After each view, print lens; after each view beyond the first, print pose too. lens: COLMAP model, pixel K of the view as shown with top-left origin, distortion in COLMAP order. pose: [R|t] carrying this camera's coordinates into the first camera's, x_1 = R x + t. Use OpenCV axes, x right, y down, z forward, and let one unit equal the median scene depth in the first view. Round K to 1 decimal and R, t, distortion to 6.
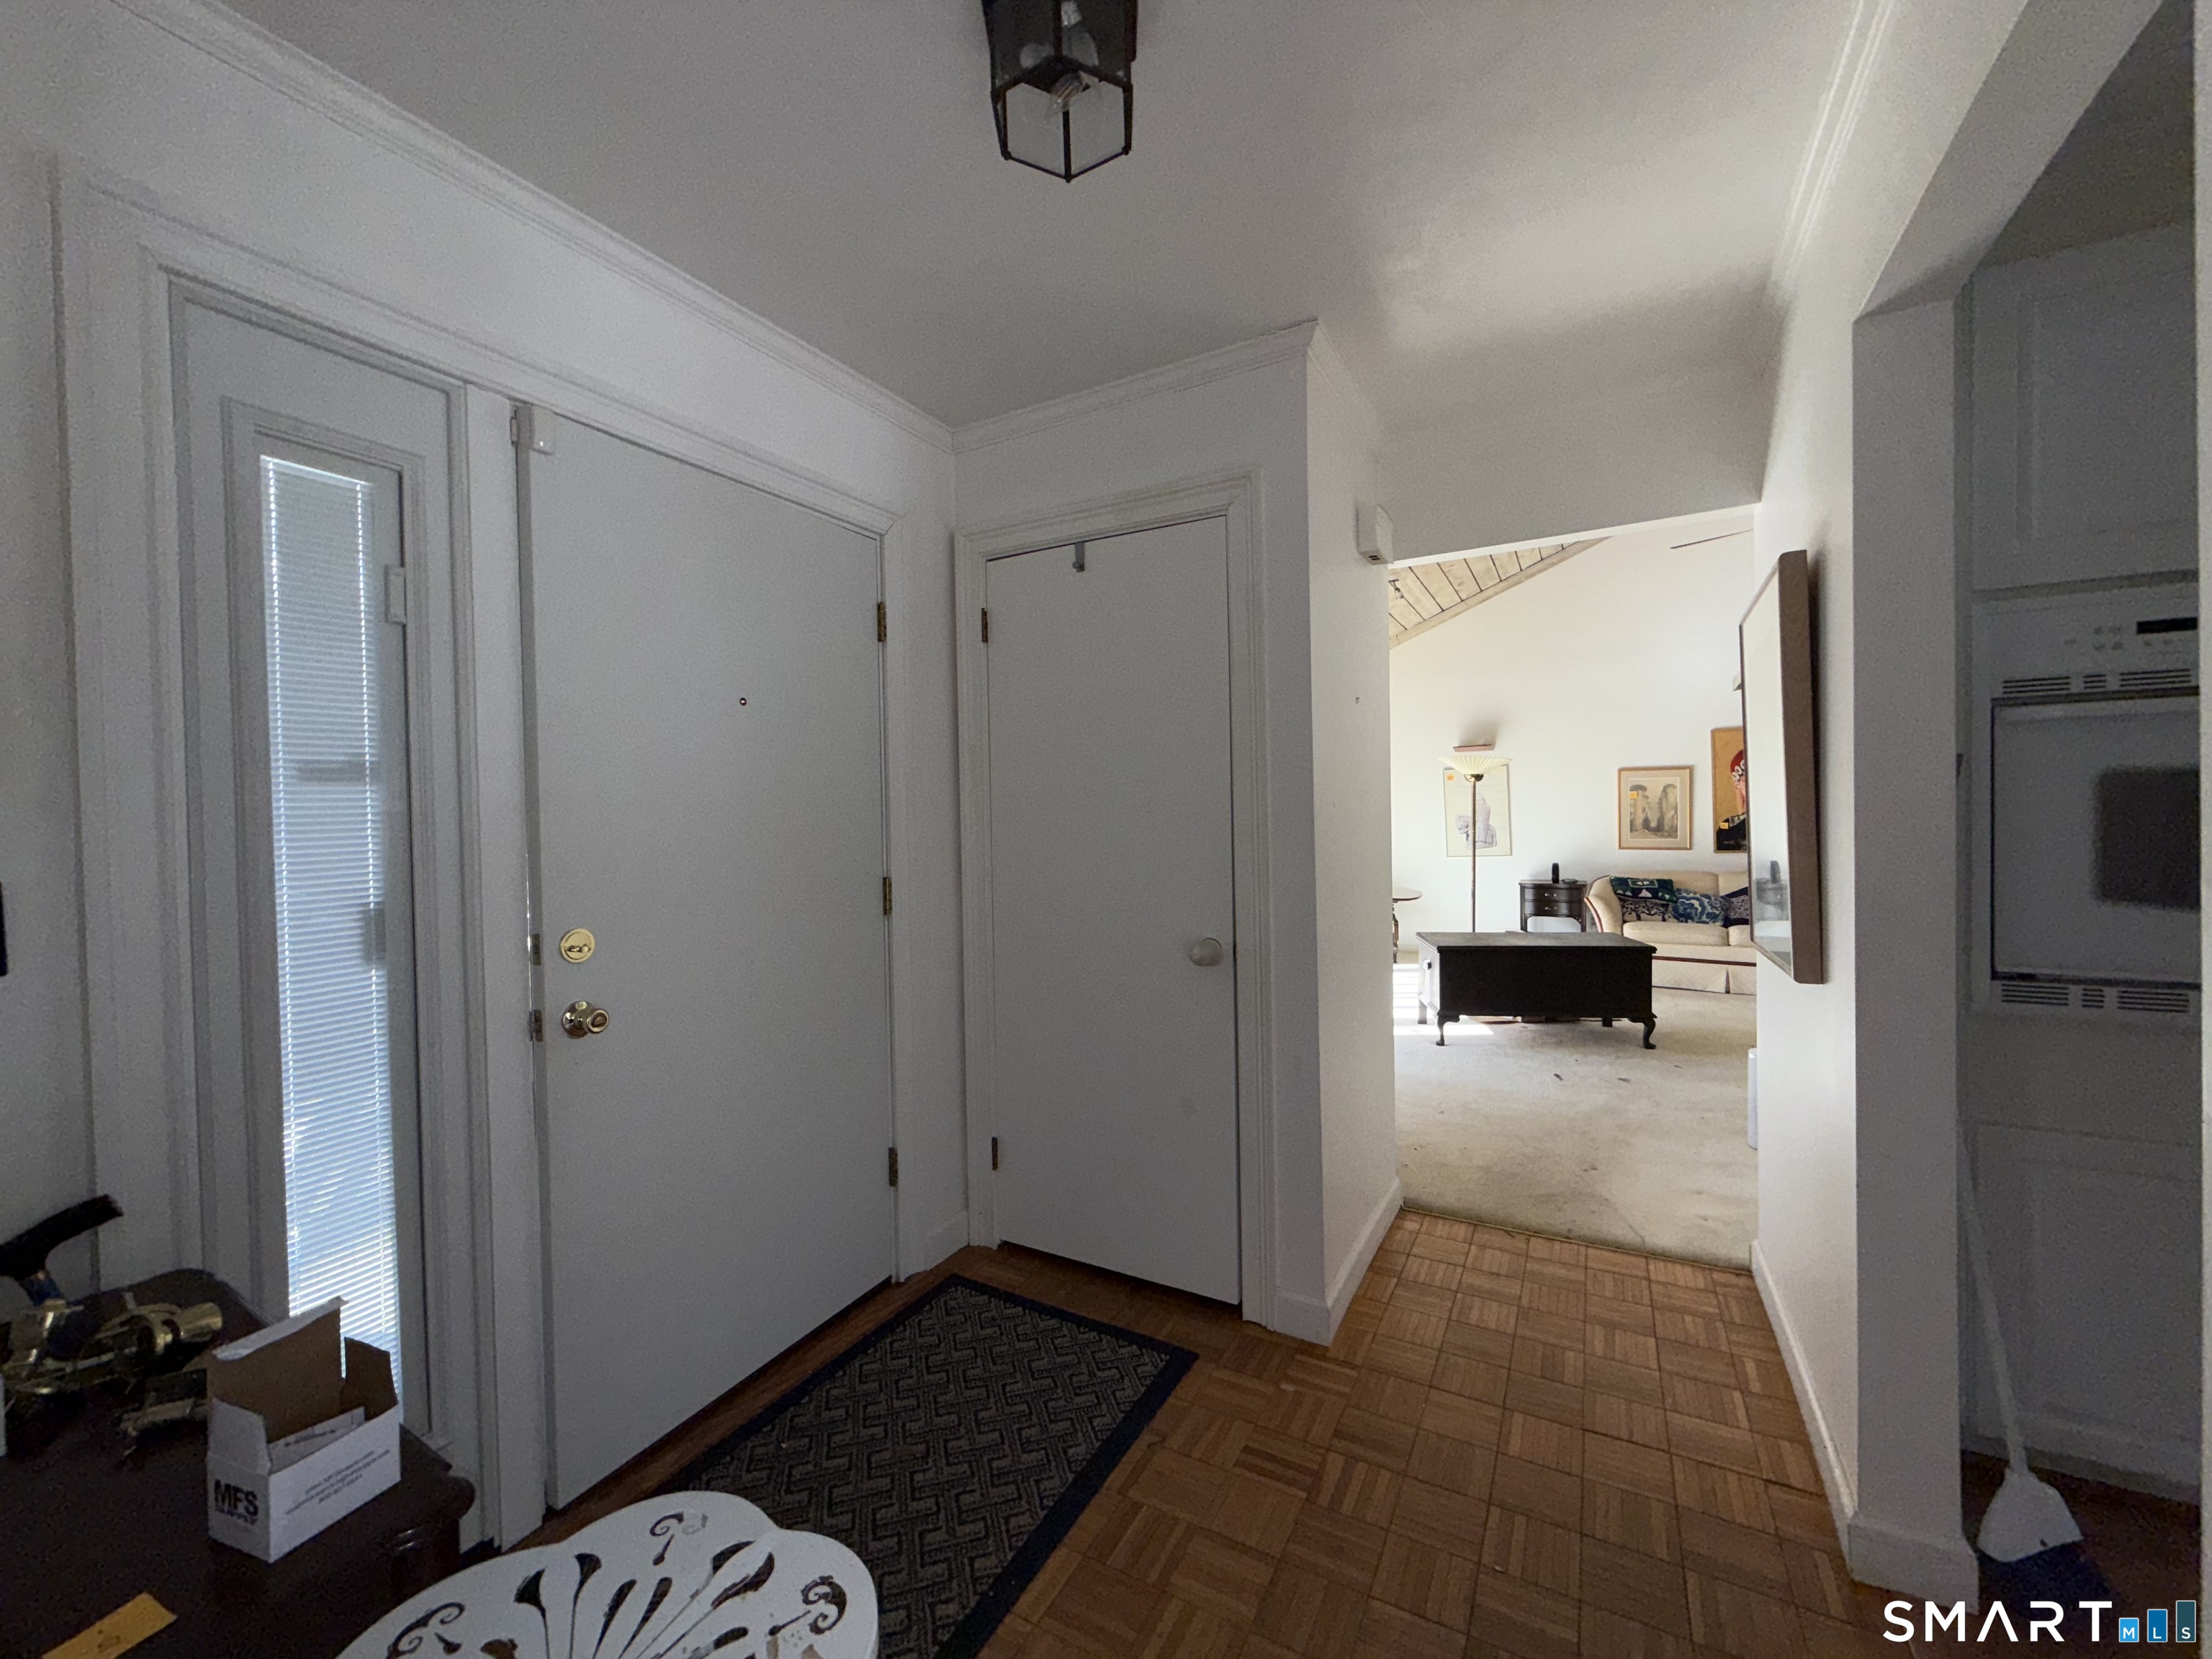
lens RADIAL K [[879.9, 0, 1104.1], [0, 879.9, 829.7], [0, 0, 1]] dist [0.002444, -0.000755]
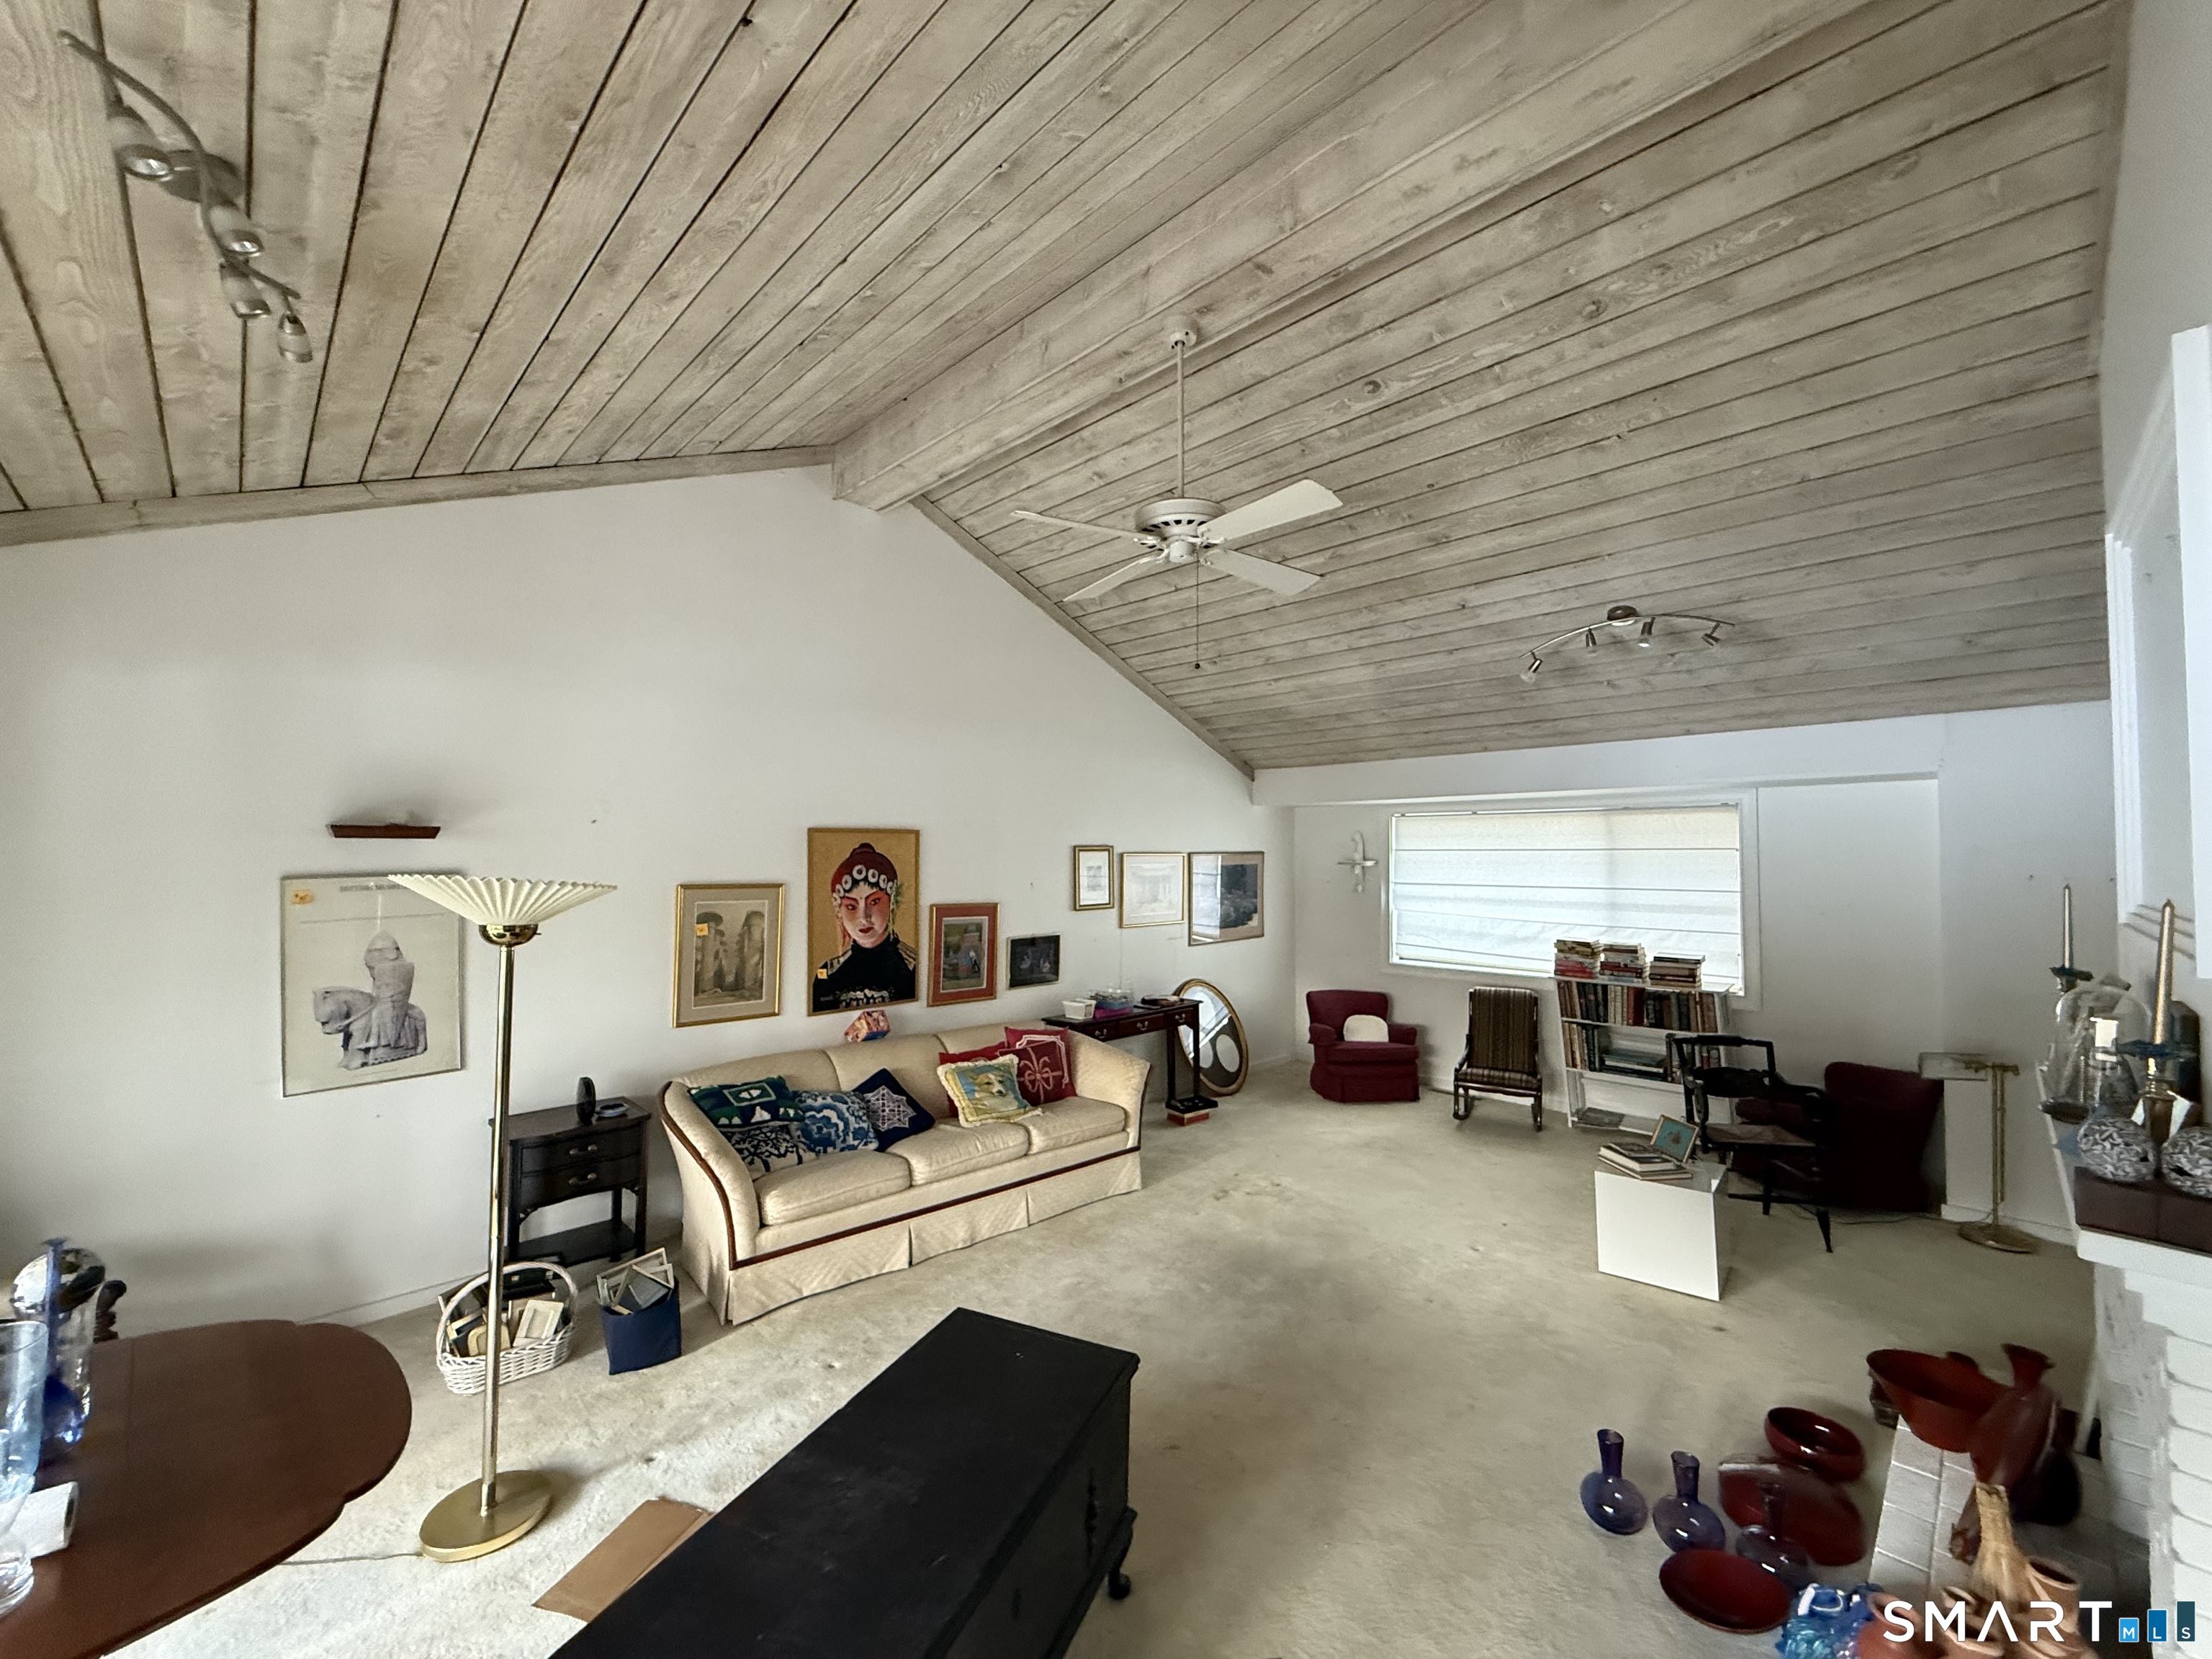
lens RADIAL K [[879.9, 0, 1105.0], [0, 879.9, 831.9], [0, 0, 1]] dist [0.002444, -0.000755]
pose [[0.274567, 0.048155, 0.960362, 0.119278], [0.002888, 0.998699, -0.050903, -0.076028], [-0.961564, 0.016750, 0.274070, 0.604725]]
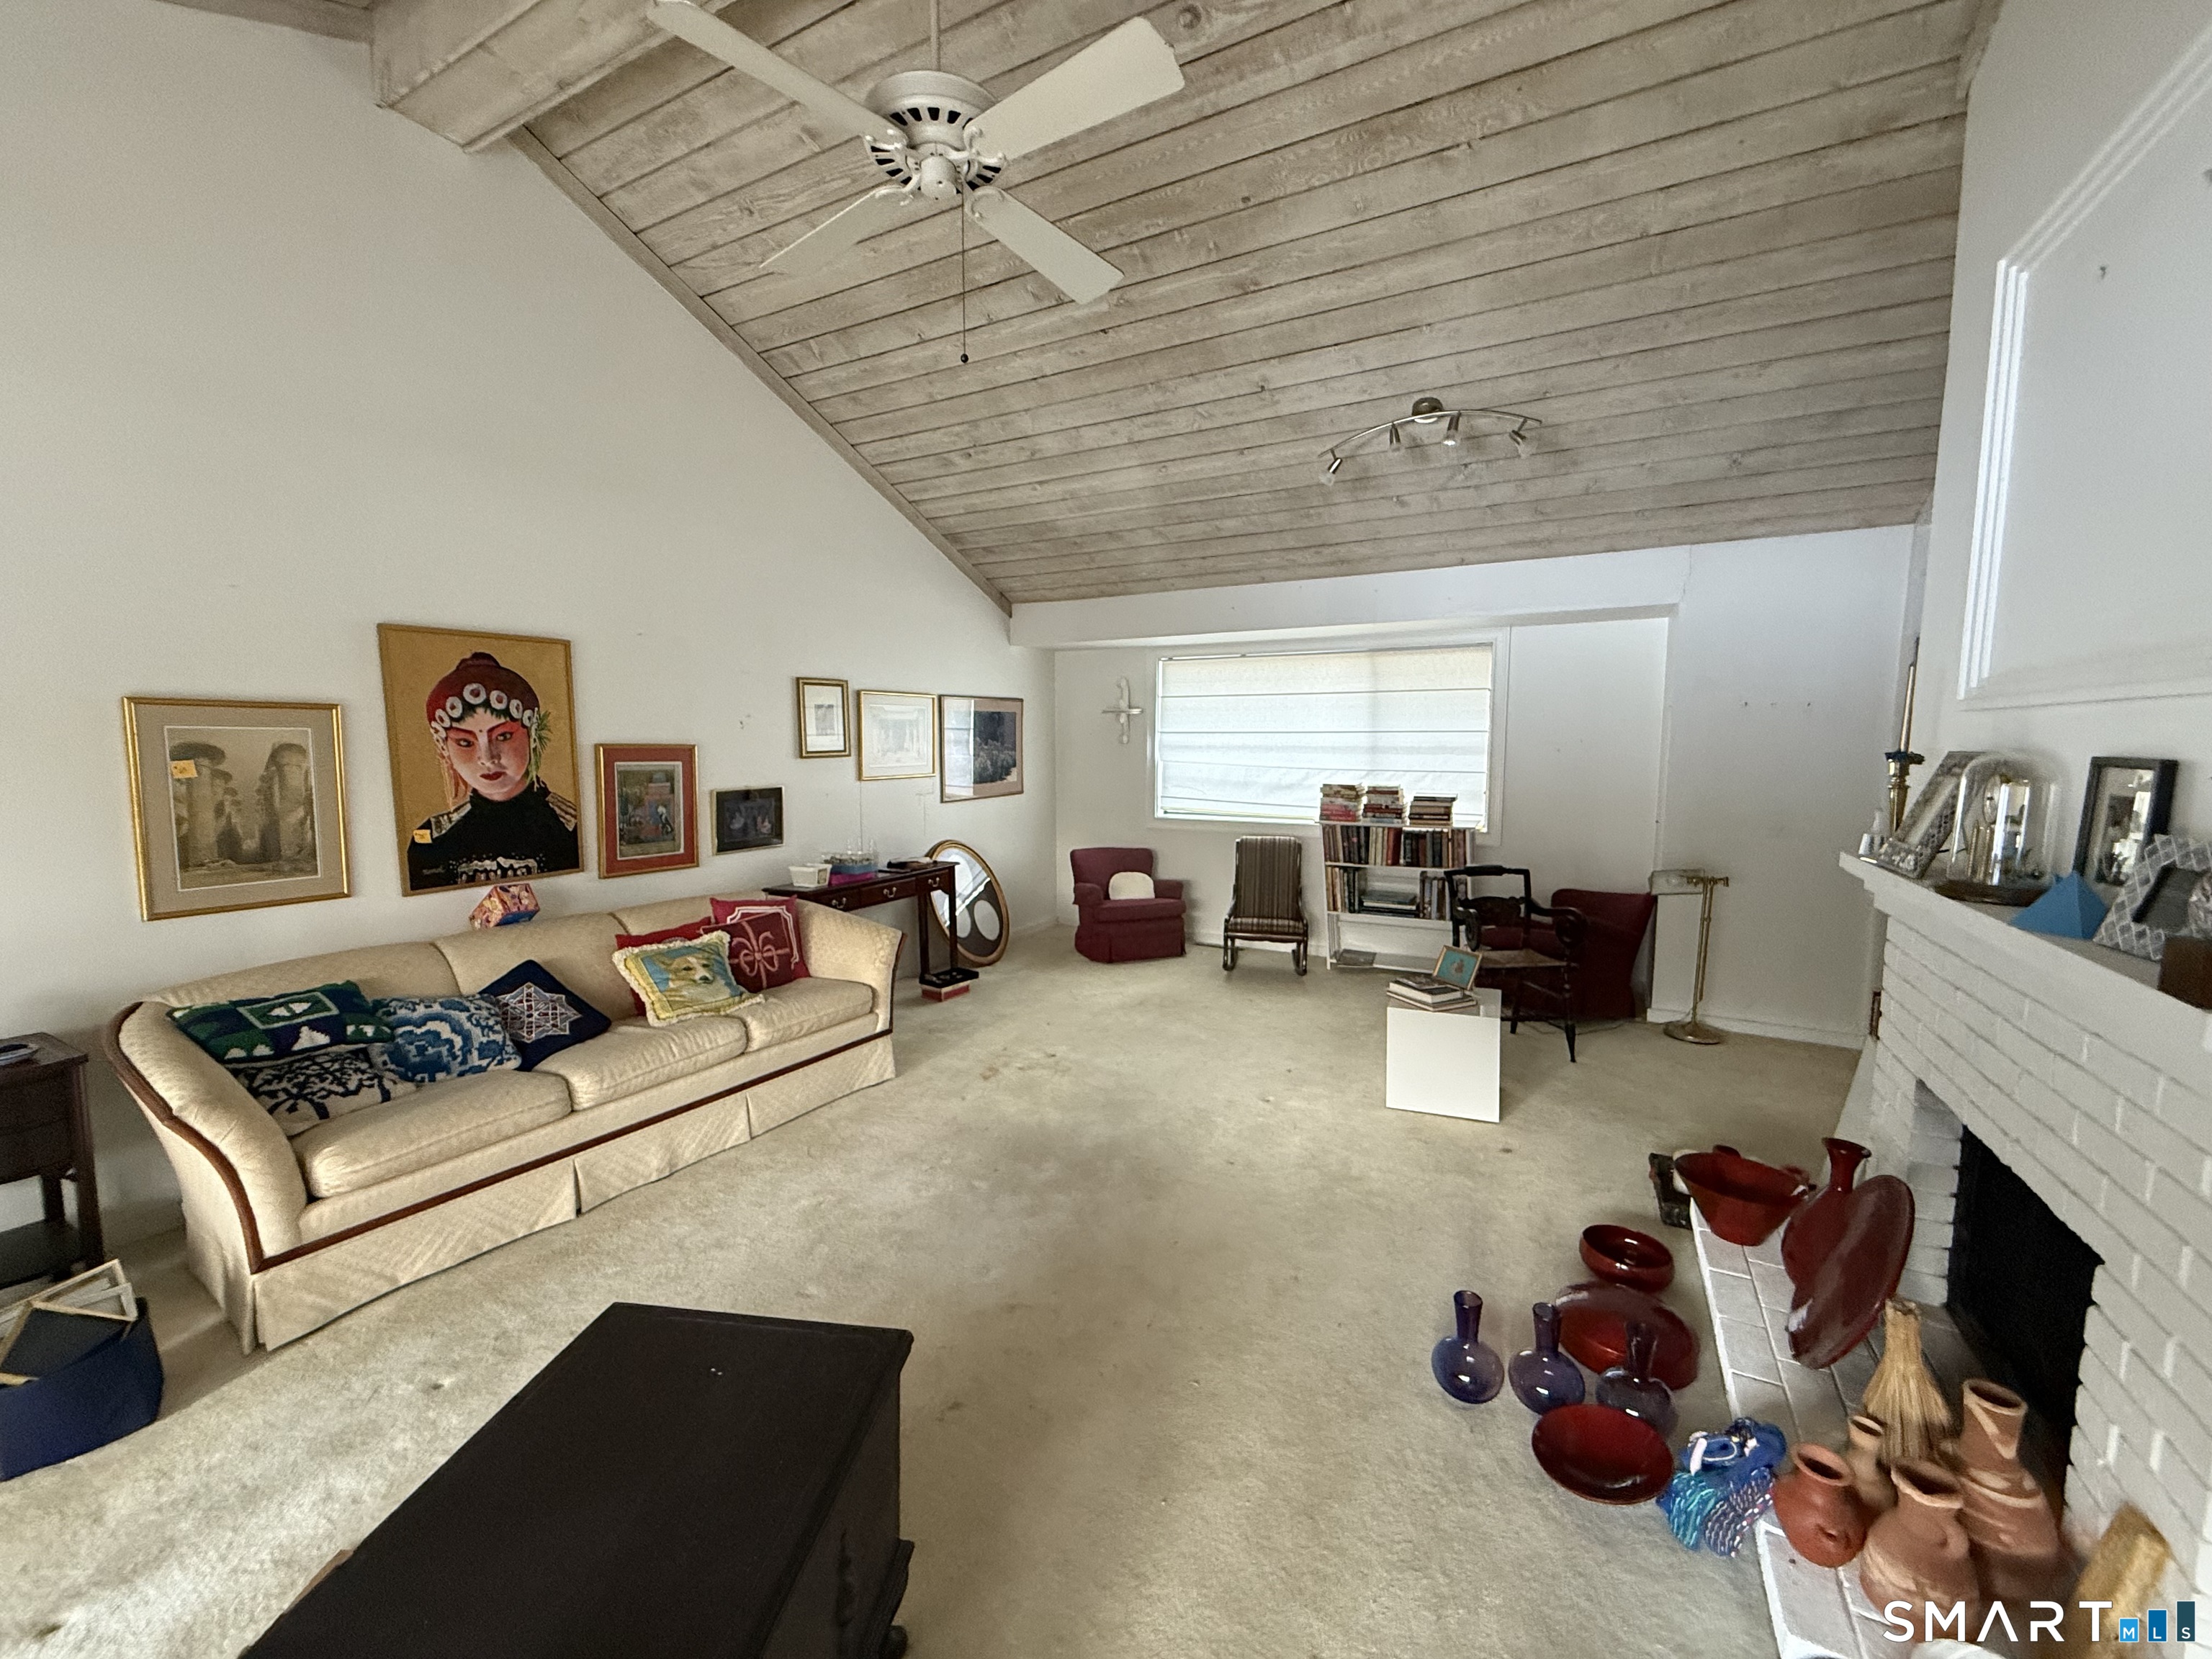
lens RADIAL K [[879.9, 0, 1104.3], [0, 879.9, 826.4], [0, 0, 1]] dist [0.002444, -0.000755]
pose [[-0.013923, -0.077244, 0.996915, 0.230846], [0.011989, 0.996927, 0.077412, -0.041236], [-0.999831, 0.013030, -0.012954, 0.637064]]
